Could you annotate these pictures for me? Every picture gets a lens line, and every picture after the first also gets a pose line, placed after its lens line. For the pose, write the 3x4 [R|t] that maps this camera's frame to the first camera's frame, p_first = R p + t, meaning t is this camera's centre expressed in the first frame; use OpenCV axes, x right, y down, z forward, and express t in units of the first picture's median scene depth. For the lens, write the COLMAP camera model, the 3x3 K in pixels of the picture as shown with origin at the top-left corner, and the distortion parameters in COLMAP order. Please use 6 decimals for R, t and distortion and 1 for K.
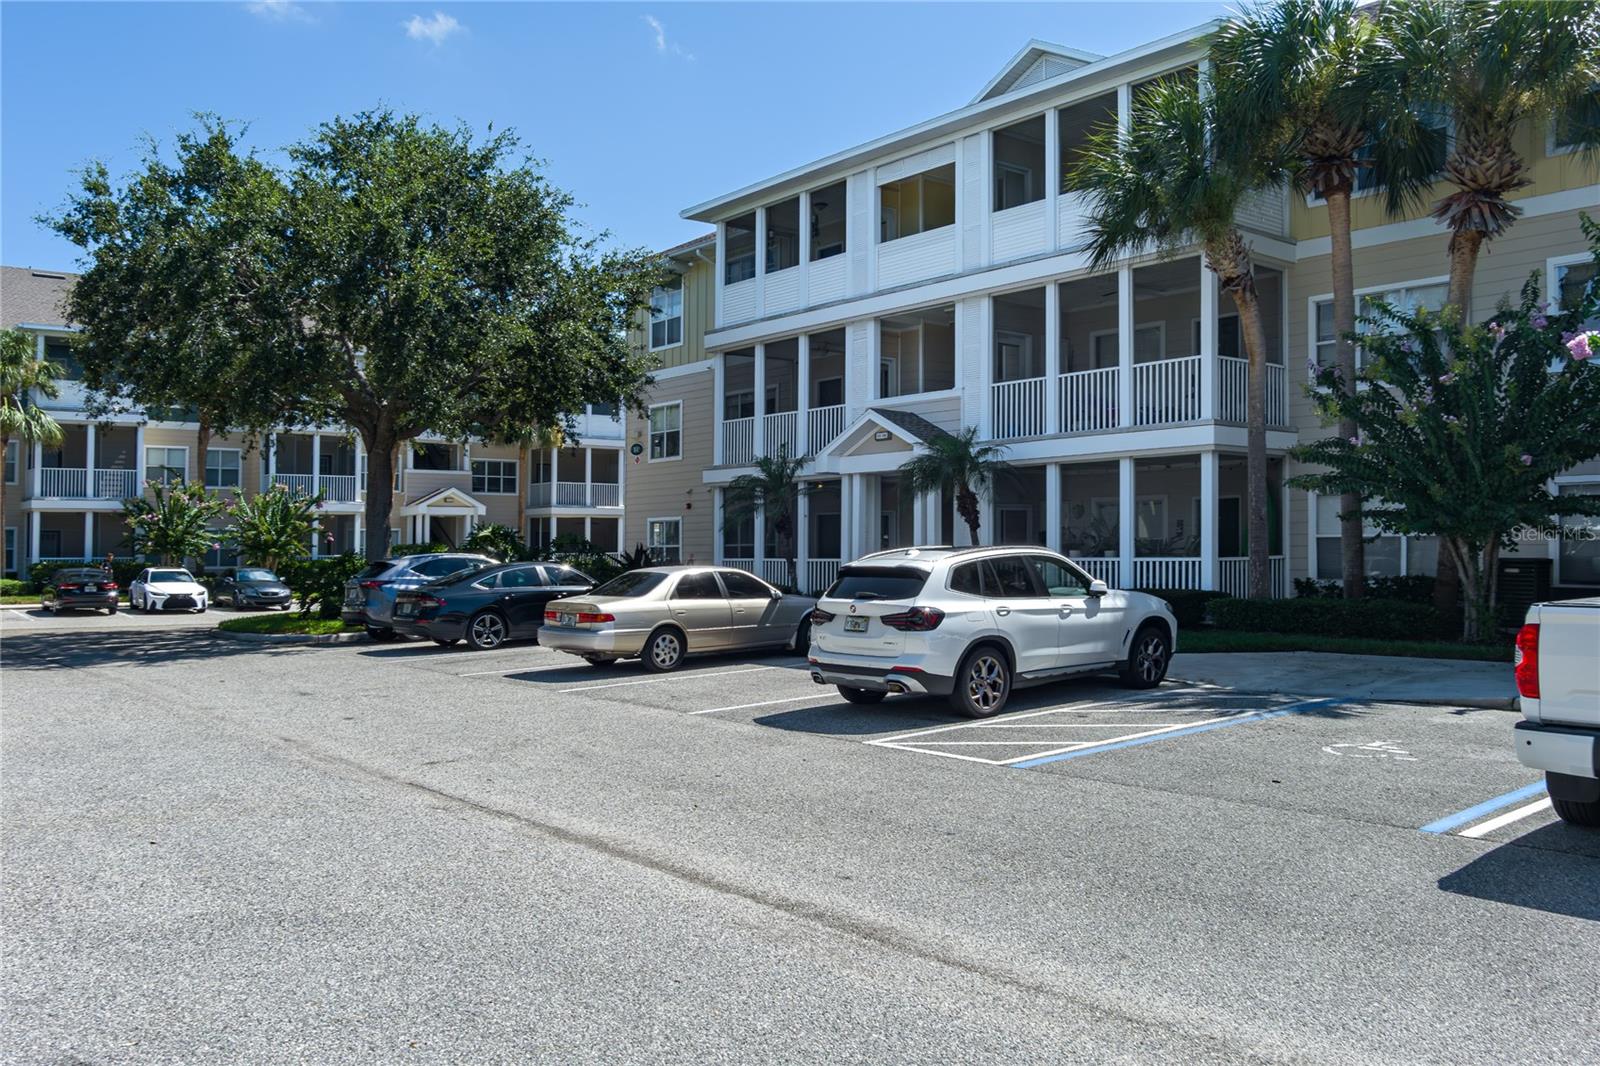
lens RADIAL K [[1279.2, 0, 809.6], [0, 1279.2, 534.1], [0, 0, 1]] dist [-0.066044, 0.016284]
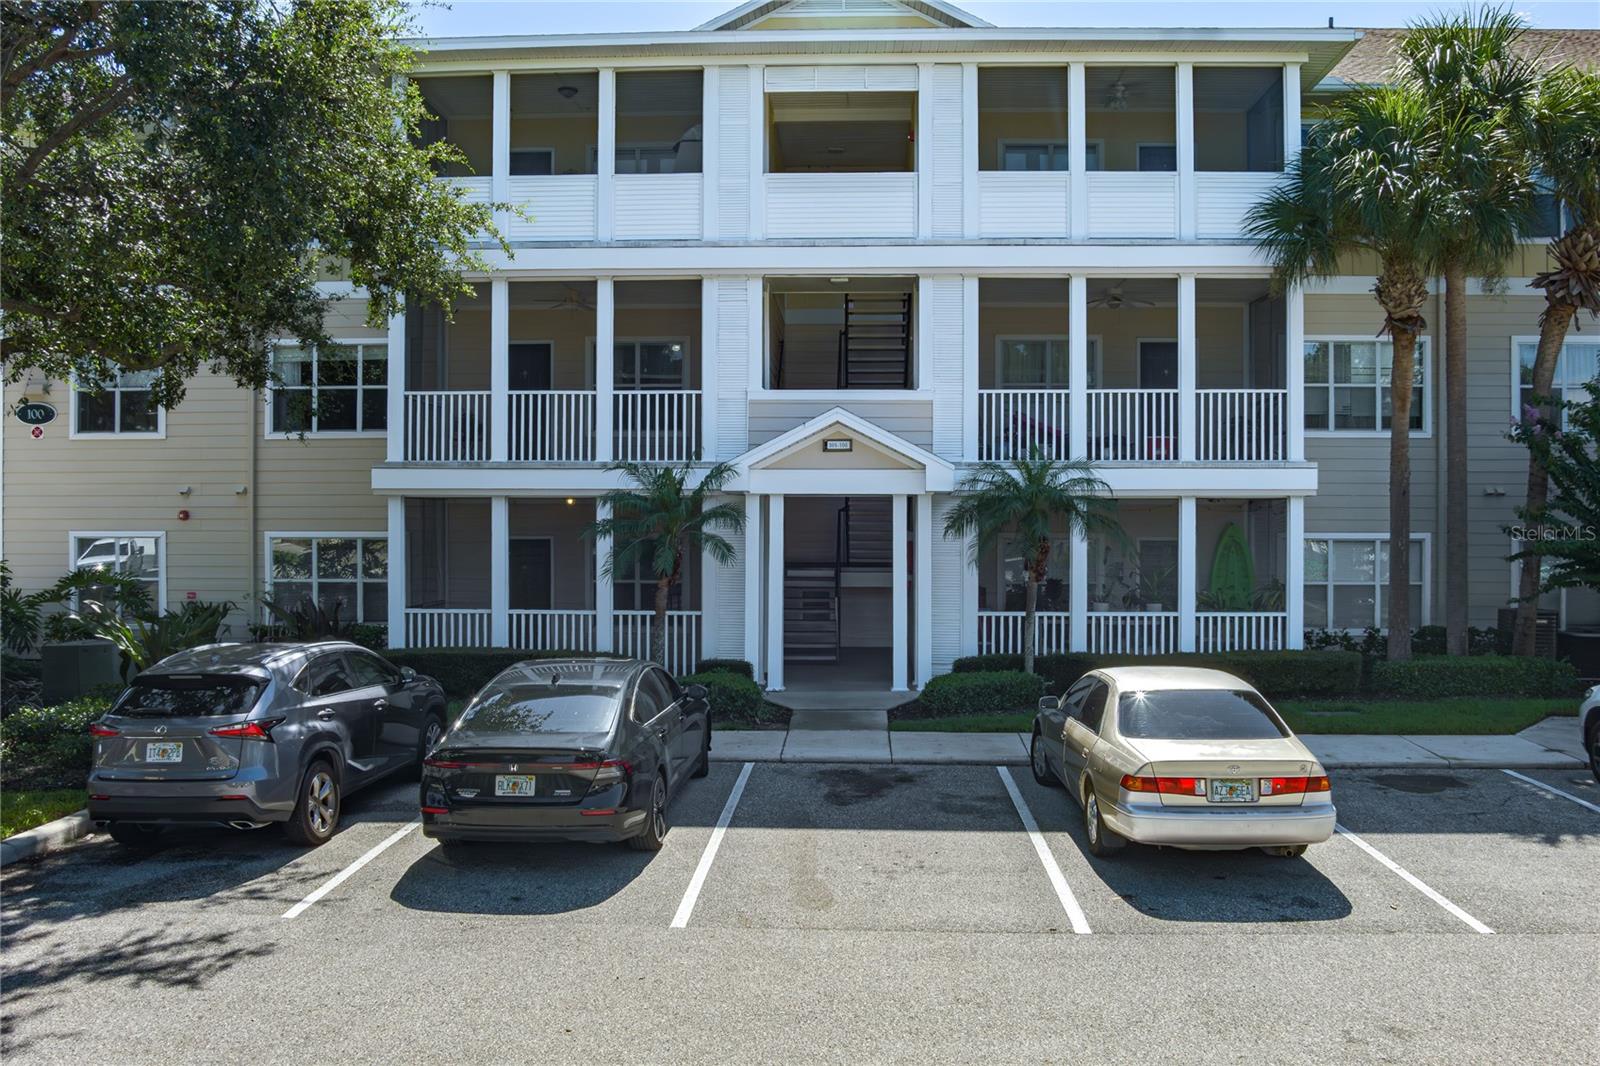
lens RADIAL K [[1279.2, 0, 810.4], [0, 1279.2, 555.8], [0, 0, 1]] dist [-0.066044, 0.016284]
pose [[0.676860, -0.006212, 0.736085, -0.488178], [-0.015736, 0.999614, 0.022906, -0.030330], [-0.735943, -0.027087, 0.676501, 0.520576]]
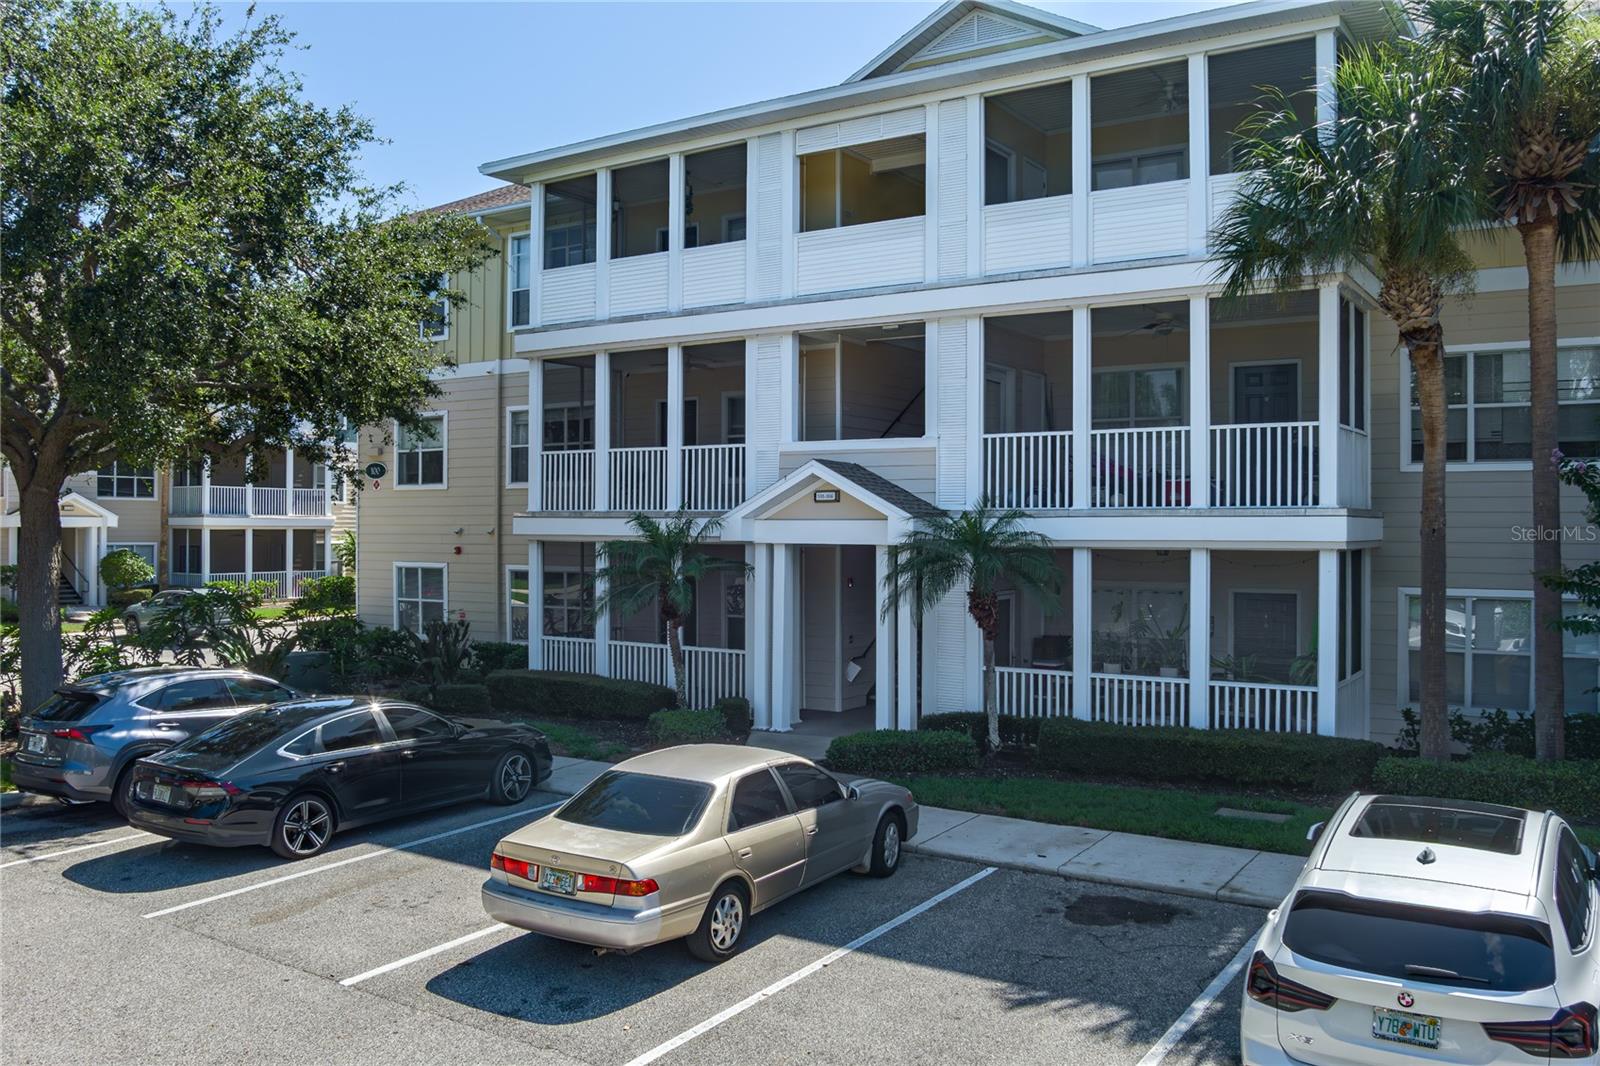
lens RADIAL K [[1279.2, 0, 806.4], [0, 1279.2, 546.3], [0, 0, 1]] dist [-0.066044, 0.016284]
pose [[0.956684, 0.008604, 0.291000, -0.168332], [-0.015630, 0.999640, 0.021828, -0.063885], [-0.290708, -0.025431, 0.956474, 0.296560]]
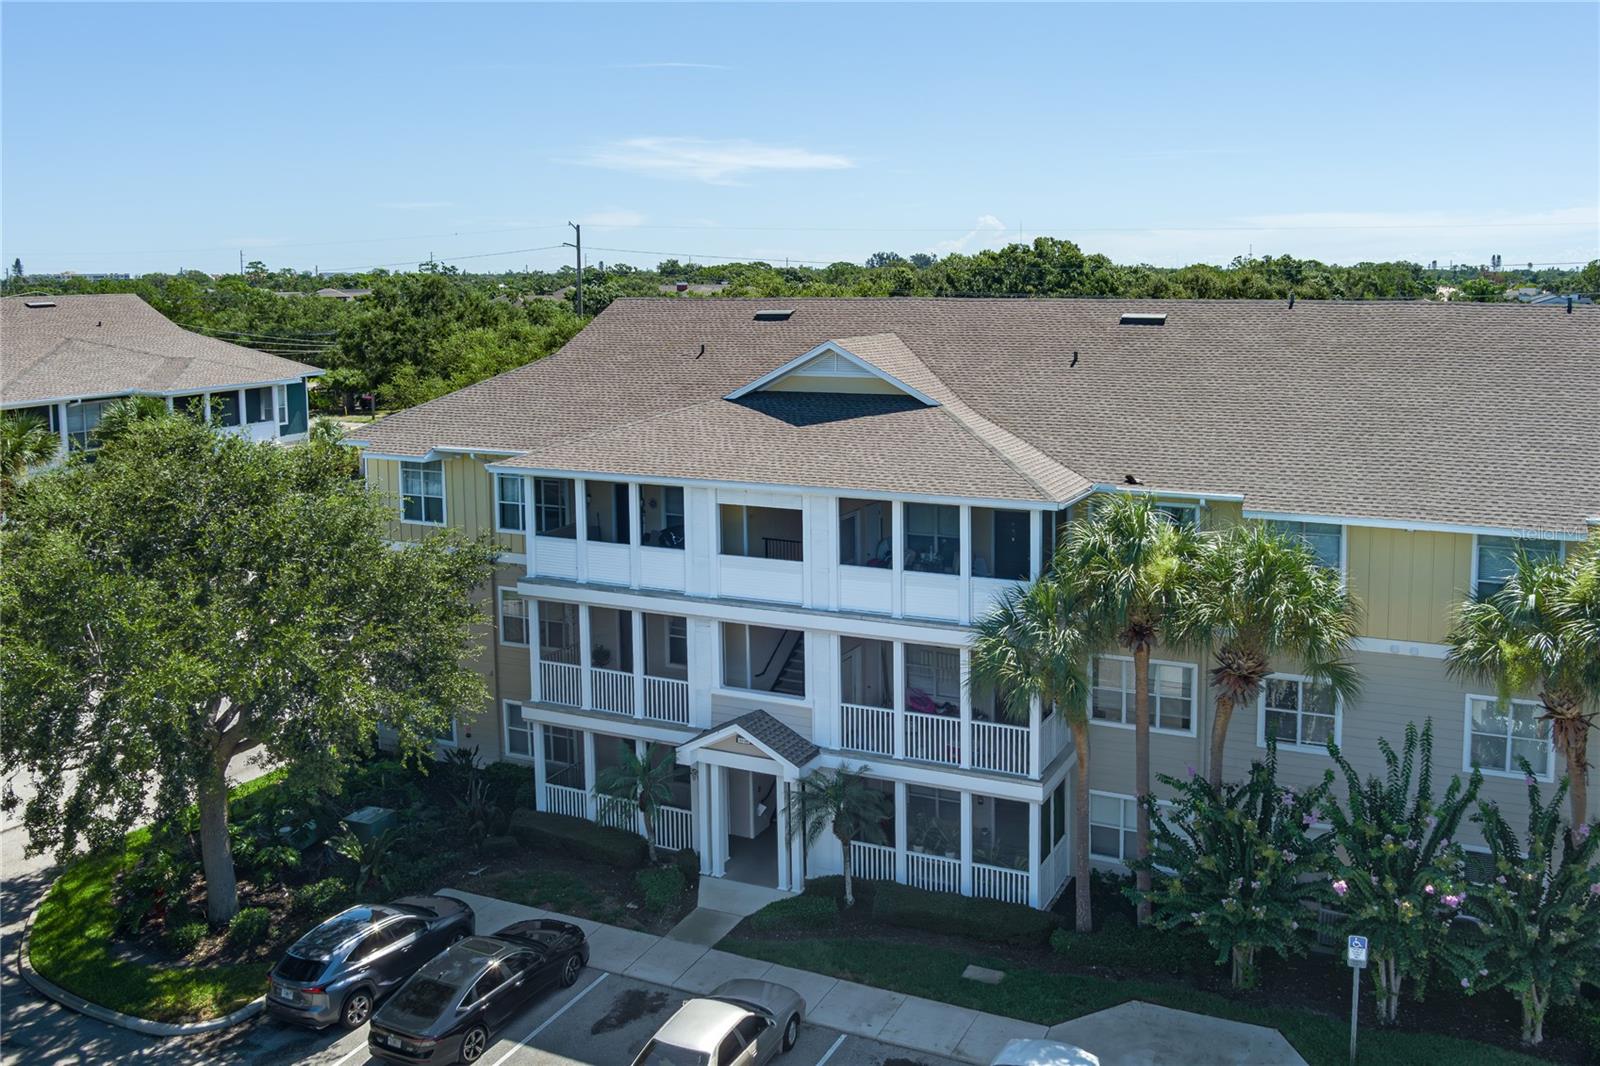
lens RADIAL K [[1279.2, 0, 917.0], [0, 1279.2, 419.7], [0, 0, 1]] dist [-0.066044, 0.016284]
pose [[0.890839, -0.038422, 0.452691, -0.321447], [-0.009095, 0.994710, 0.102323, -0.495095], [-0.454227, -0.095271, 0.885777, -0.085996]]
